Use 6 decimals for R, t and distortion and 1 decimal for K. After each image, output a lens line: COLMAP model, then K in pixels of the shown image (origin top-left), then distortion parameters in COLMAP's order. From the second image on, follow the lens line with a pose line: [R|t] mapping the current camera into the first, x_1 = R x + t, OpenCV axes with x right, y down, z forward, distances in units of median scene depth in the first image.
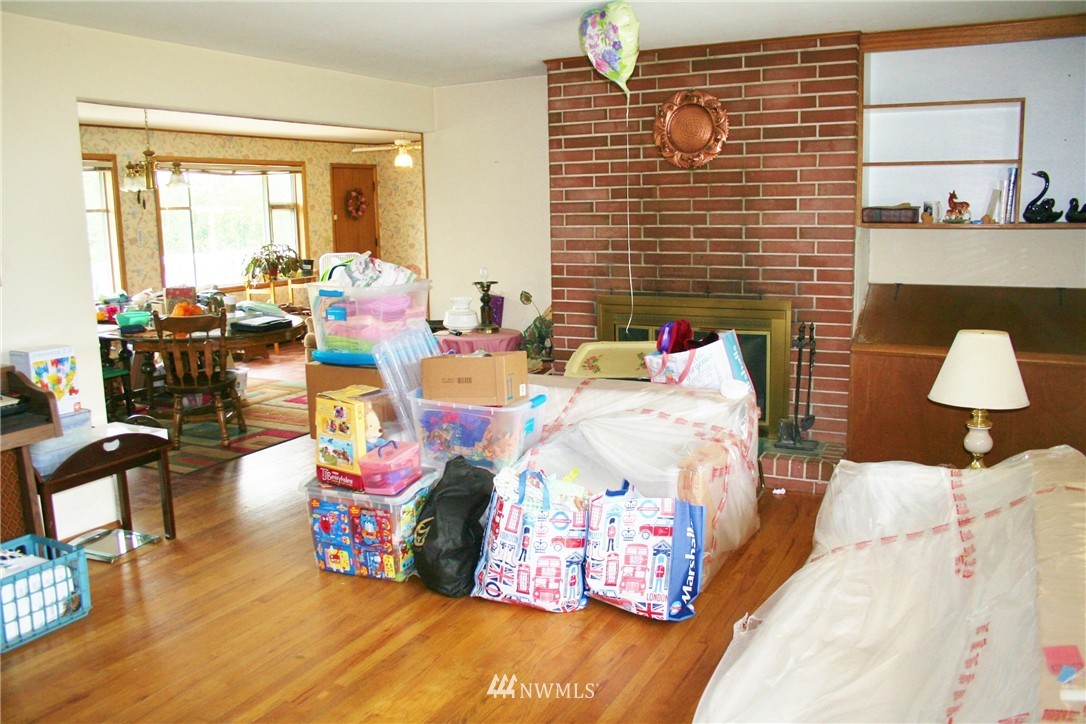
lens RADIAL K [[906.9, 0, 537.1], [0, 906.9, 358.9], [0, 0, 1]] dist [-0.123145, 0.040781]
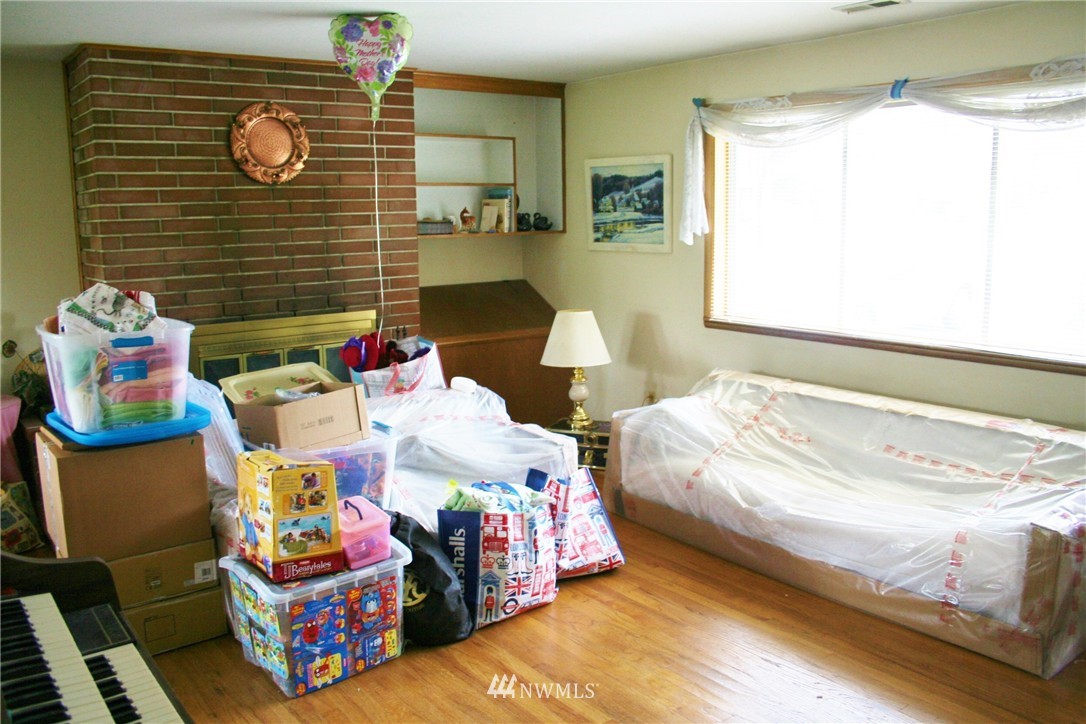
lens RADIAL K [[906.9, 0, 541.0], [0, 906.9, 359.8], [0, 0, 1]] dist [-0.123145, 0.040781]
pose [[0.420107, -0.131238, 0.897935, -0.717002], [0.159453, 0.984768, 0.069327, -0.056828], [-0.893356, 0.114053, 0.434634, 0.422462]]
